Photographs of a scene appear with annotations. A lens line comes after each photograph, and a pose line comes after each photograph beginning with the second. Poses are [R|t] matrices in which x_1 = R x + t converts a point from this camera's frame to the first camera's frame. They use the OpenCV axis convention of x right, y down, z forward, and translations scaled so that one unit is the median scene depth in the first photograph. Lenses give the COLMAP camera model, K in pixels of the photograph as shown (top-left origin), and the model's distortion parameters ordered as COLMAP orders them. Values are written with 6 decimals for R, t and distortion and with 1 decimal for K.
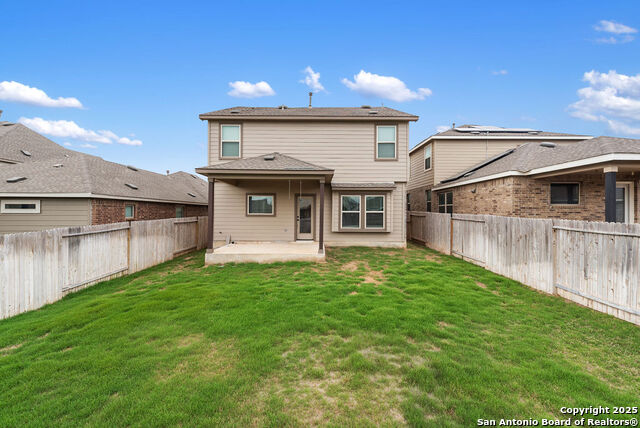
lens RADIAL K [[253.2, 0, 322.2], [0, 253.2, 212.0], [0, 0, 1]] dist [0.010040, -0.001411]
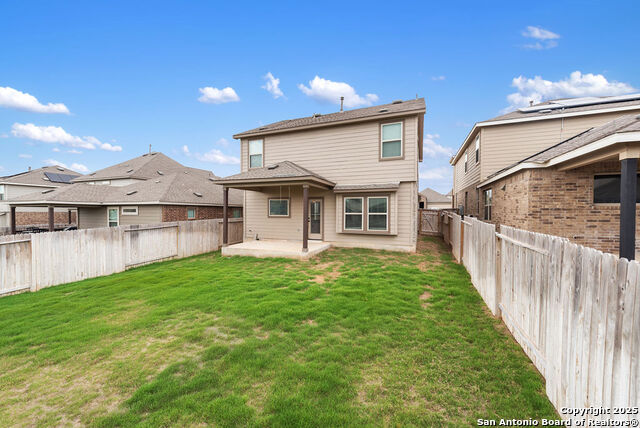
lens RADIAL K [[253.2, 0, 324.3], [0, 253.2, 216.2], [0, 0, 1]] dist [0.010040, -0.001411]
pose [[0.924826, 0.003812, -0.380371, 0.460571], [0.003069, 0.999842, 0.017481, -0.010066], [0.380378, -0.017334, 0.924669, 0.023483]]
